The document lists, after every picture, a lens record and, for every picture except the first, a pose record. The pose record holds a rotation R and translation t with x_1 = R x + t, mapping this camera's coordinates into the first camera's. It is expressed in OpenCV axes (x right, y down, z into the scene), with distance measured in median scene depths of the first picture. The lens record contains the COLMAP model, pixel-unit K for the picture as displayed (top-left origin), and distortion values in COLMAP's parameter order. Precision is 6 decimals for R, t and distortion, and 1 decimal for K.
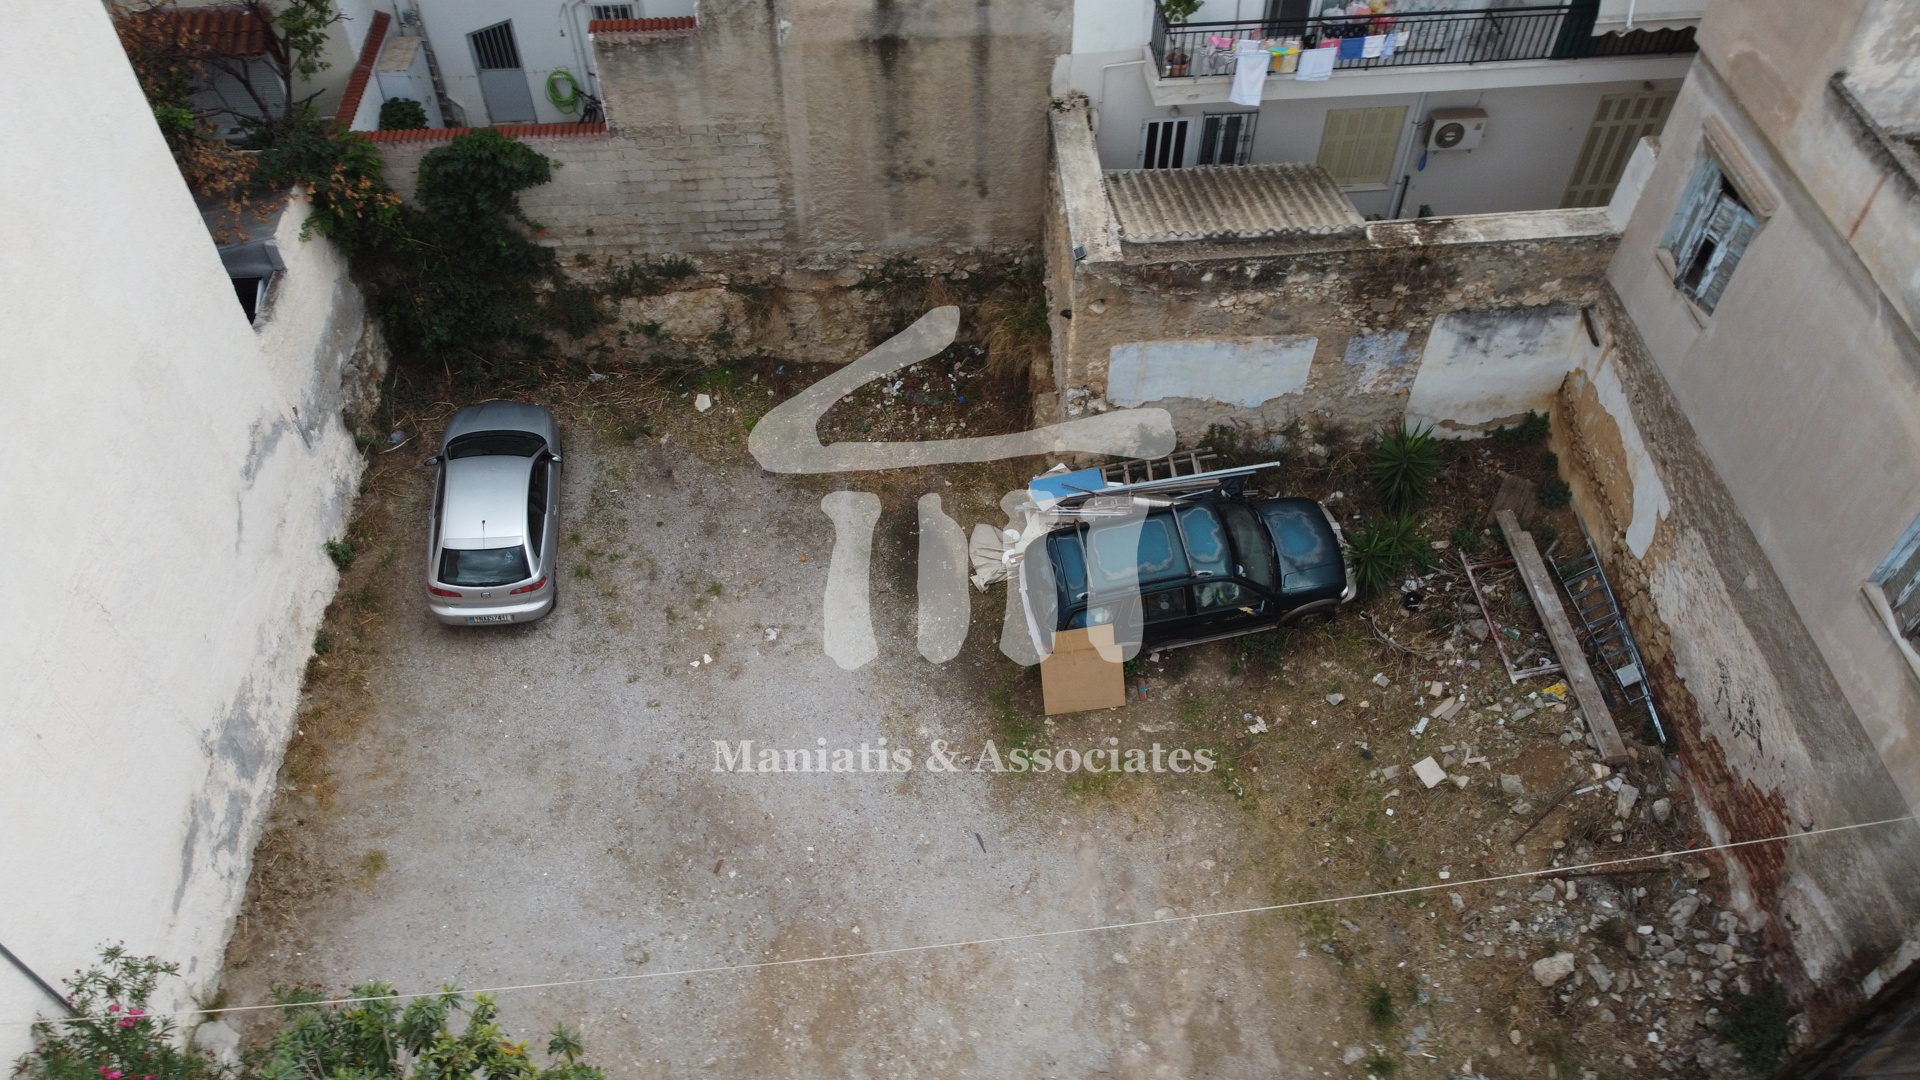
lens RADIAL K [[1447.2, 0, 959.3], [0, 1447.2, 543.1], [0, 0, 1]] dist [0.011648, -0.011357]
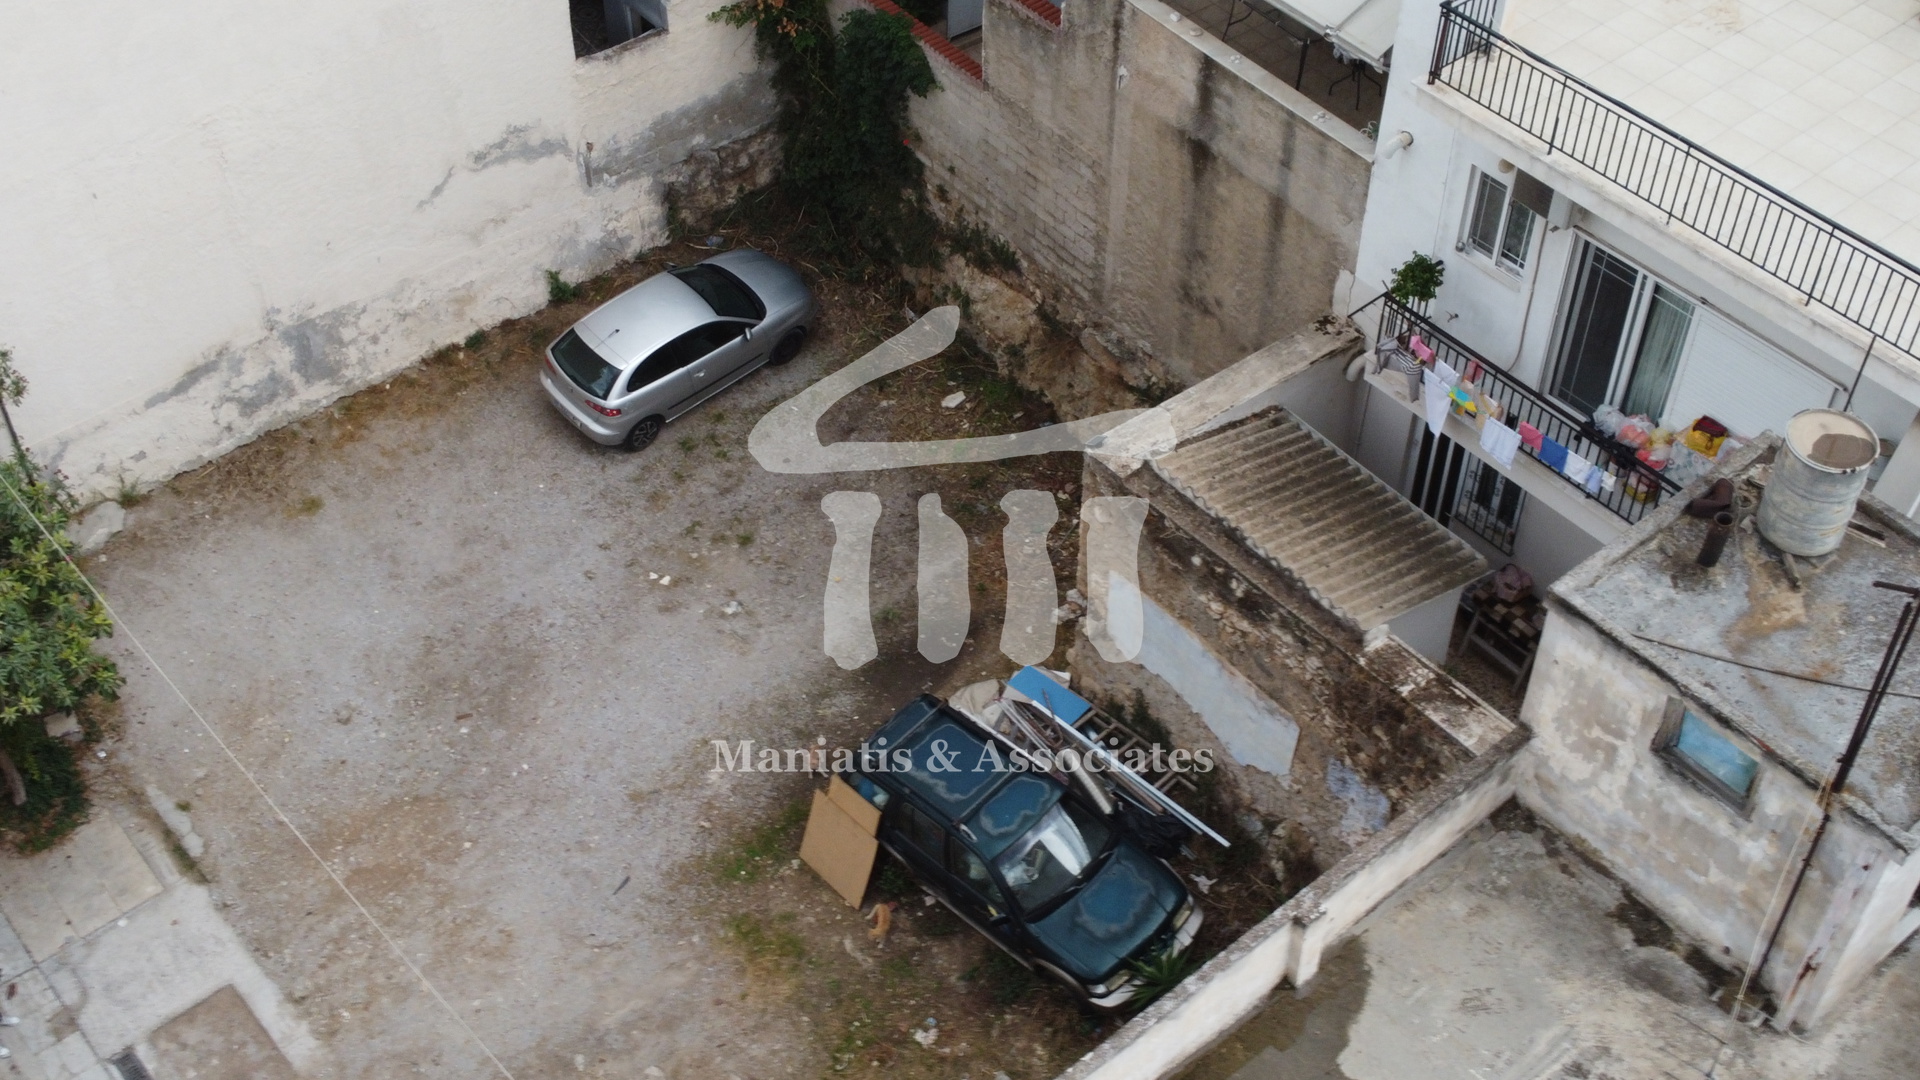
lens RADIAL K [[2292.5, 0, 968.7], [0, 2292.5, 552.2], [0, 0, 1]] dist [0.015104, 0.000000]
pose [[0.579262, 0.589847, -0.562615, 0.785400], [-0.628580, 0.762667, 0.152404, -0.291644], [0.518982, 0.265366, 0.812550, -0.100254]]
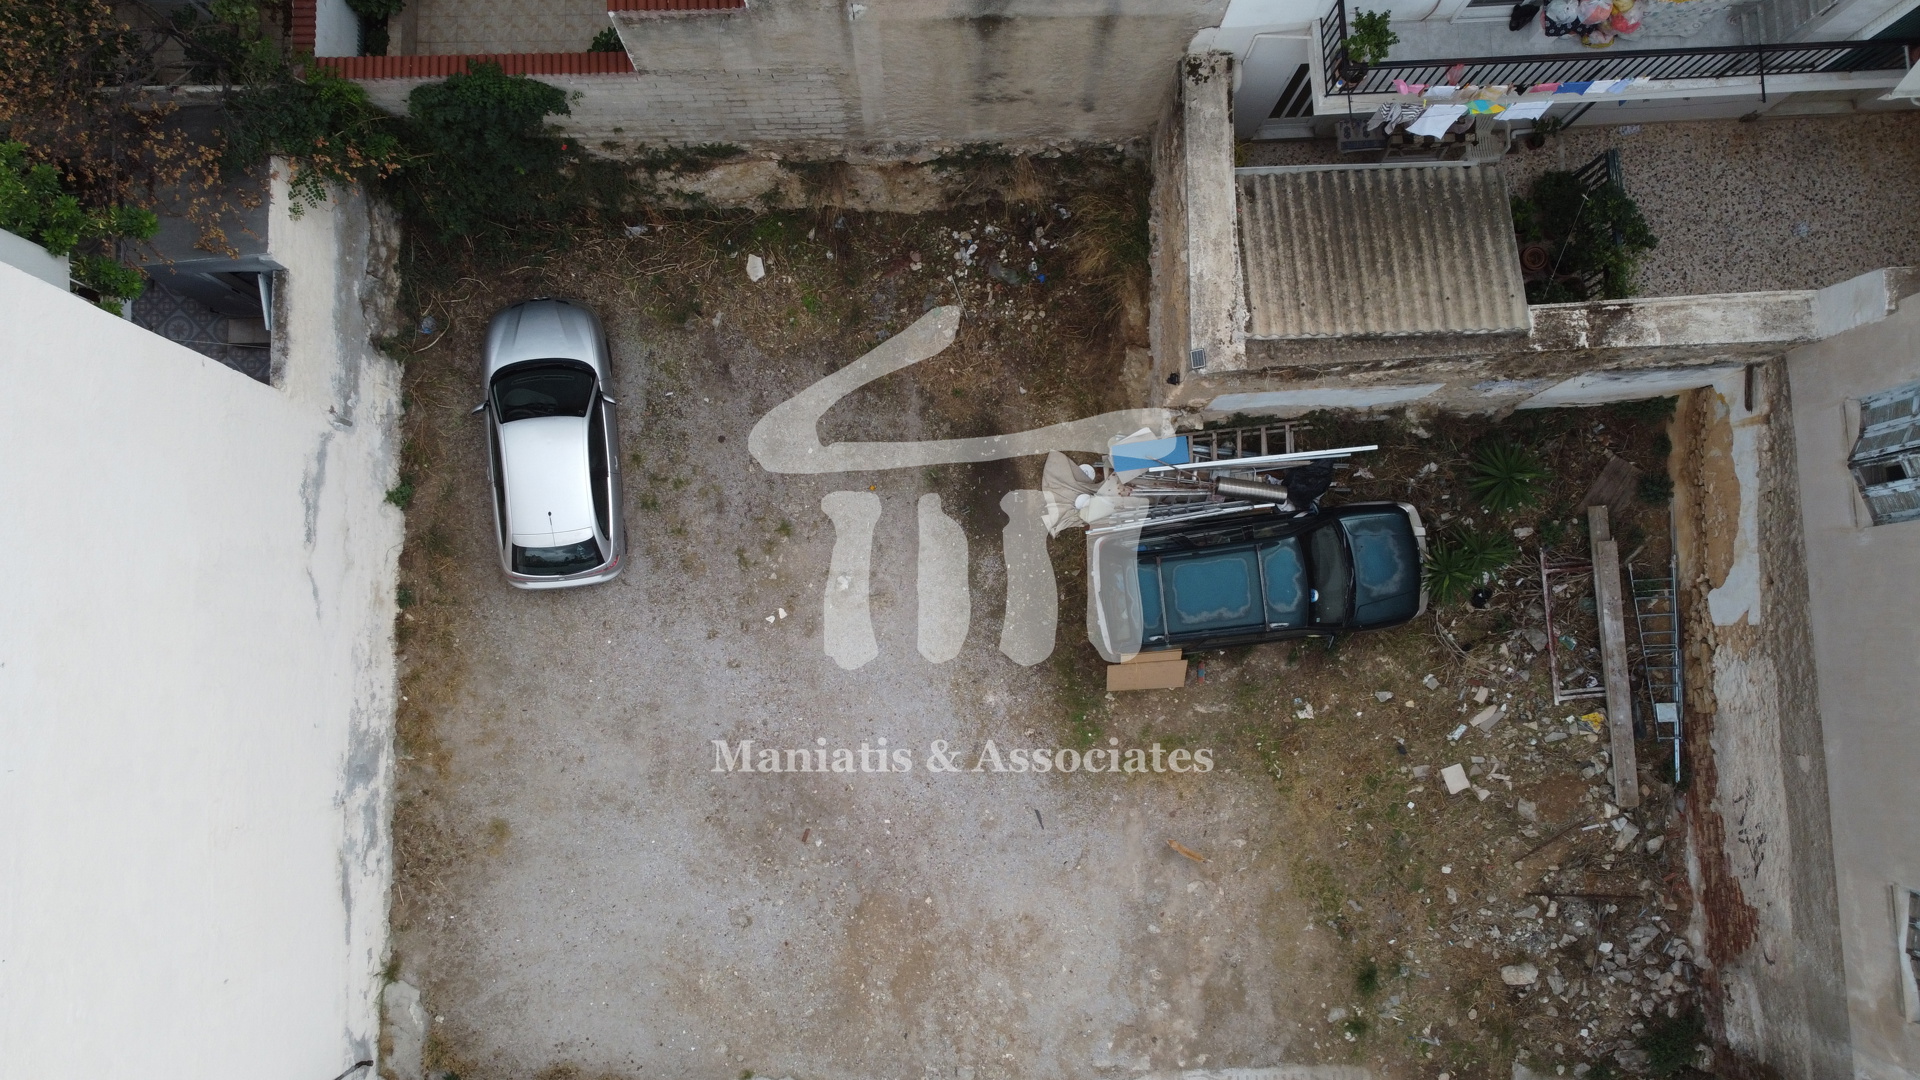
lens RADIAL K [[1447.2, 0, 960.9], [0, 1447.2, 541.4], [0, 0, 1]] dist [0.011648, -0.011357]
pose [[0.999172, 0.038776, 0.012303, -0.064769], [-0.038814, 0.818116, 0.573741, -0.578305], [0.012182, -0.573744, 0.818944, 0.200004]]
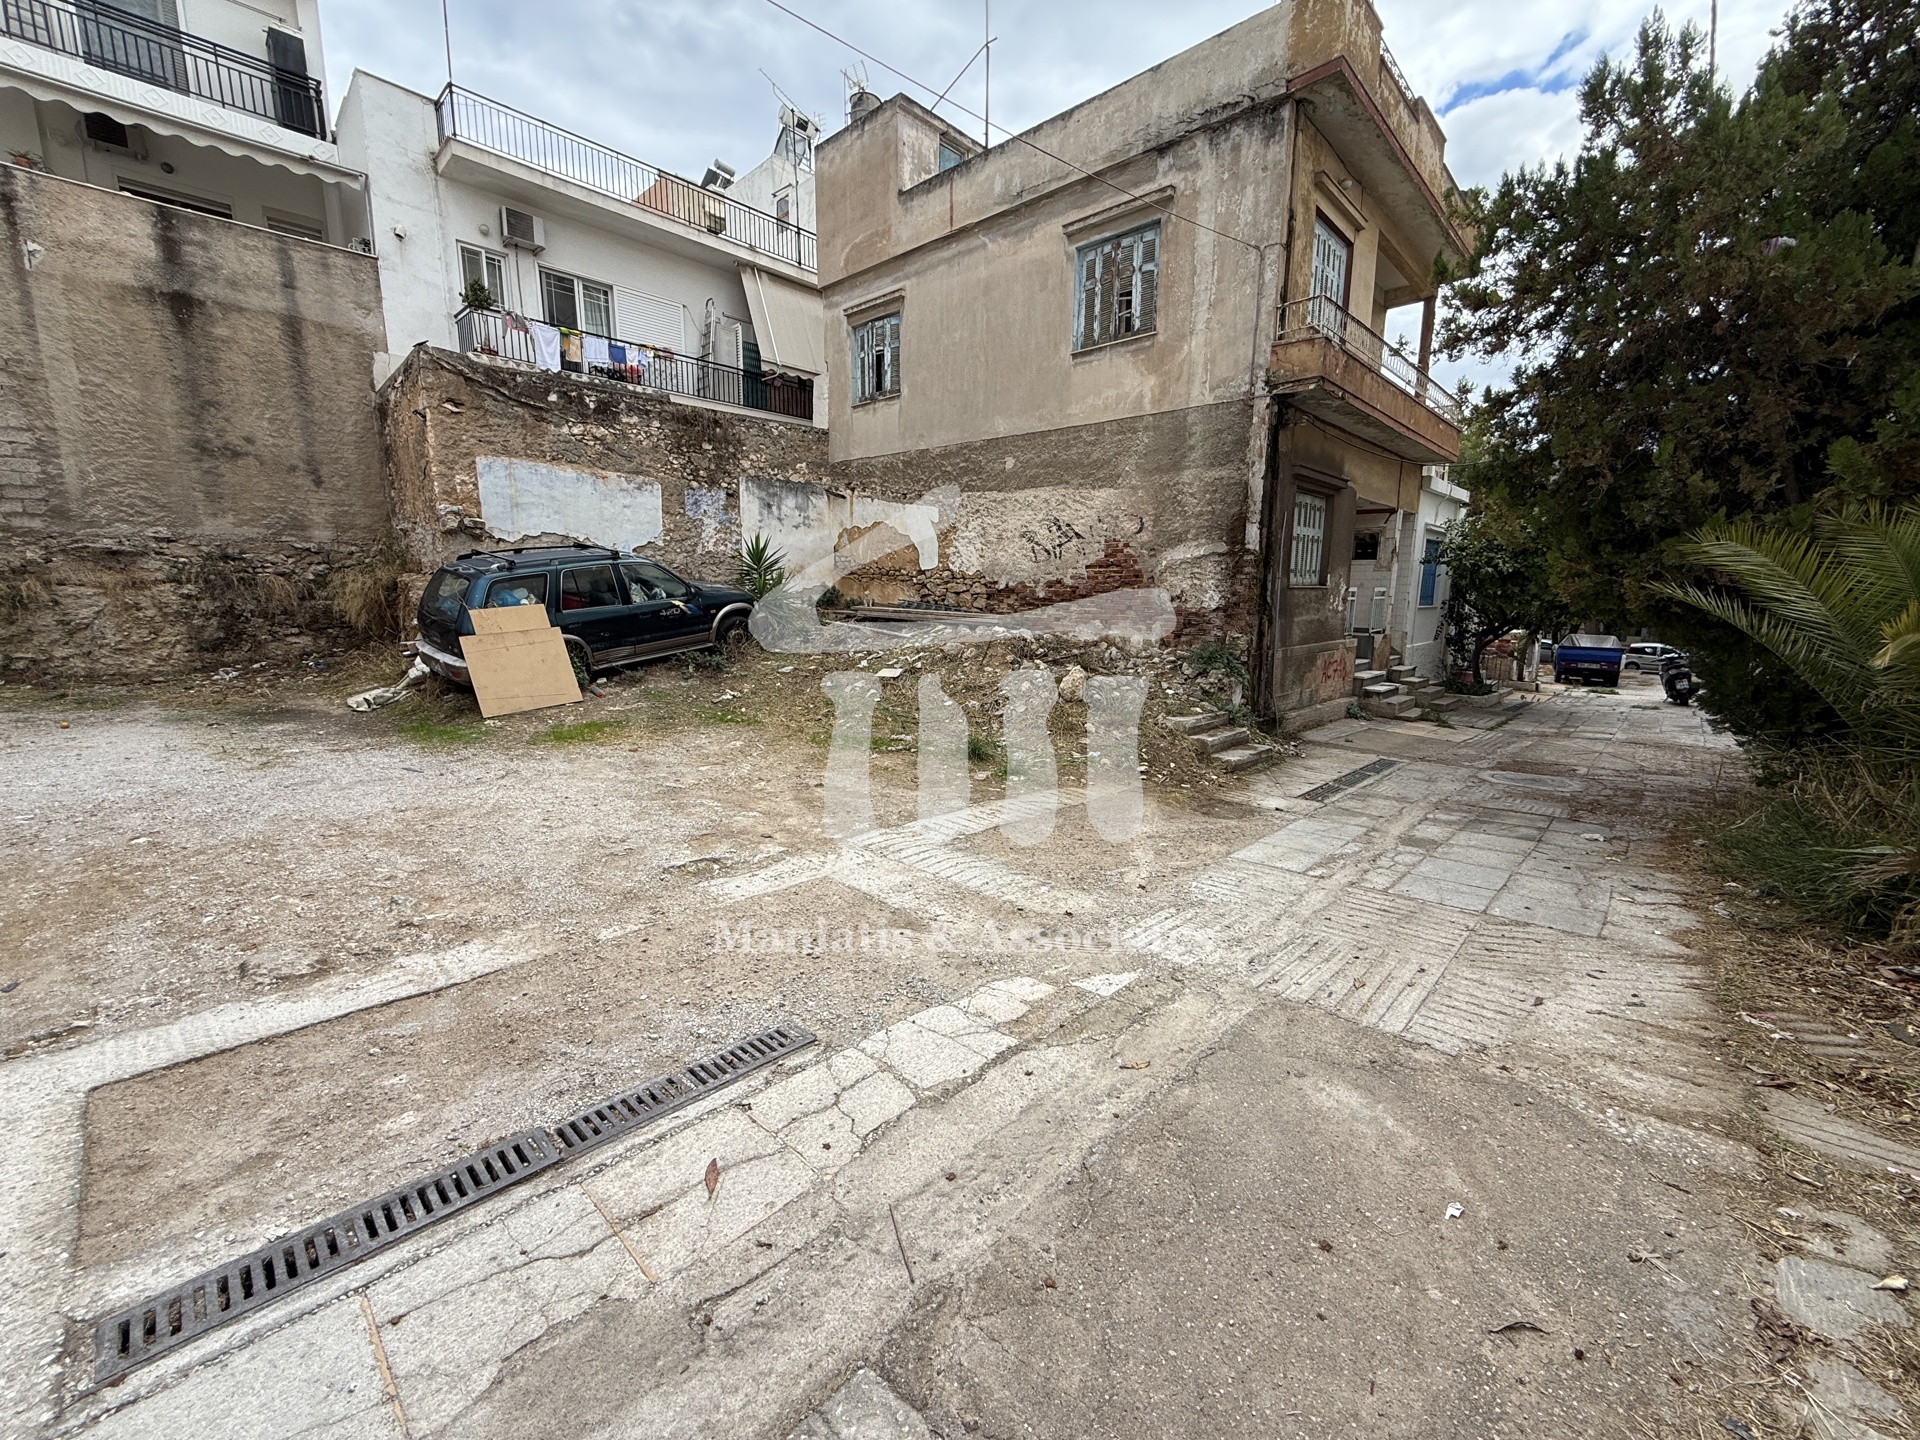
lens RADIAL K [[761.3, 0, 954.8], [0, 761.3, 719.7], [0, 0, 1]] dist [-0.000928, -0.000033]
pose [[0.744783, -0.110371, 0.658116, -0.027152], [0.508411, 0.732644, -0.452494, 0.459992], [-0.432223, 0.671603, 0.601774, 0.629004]]
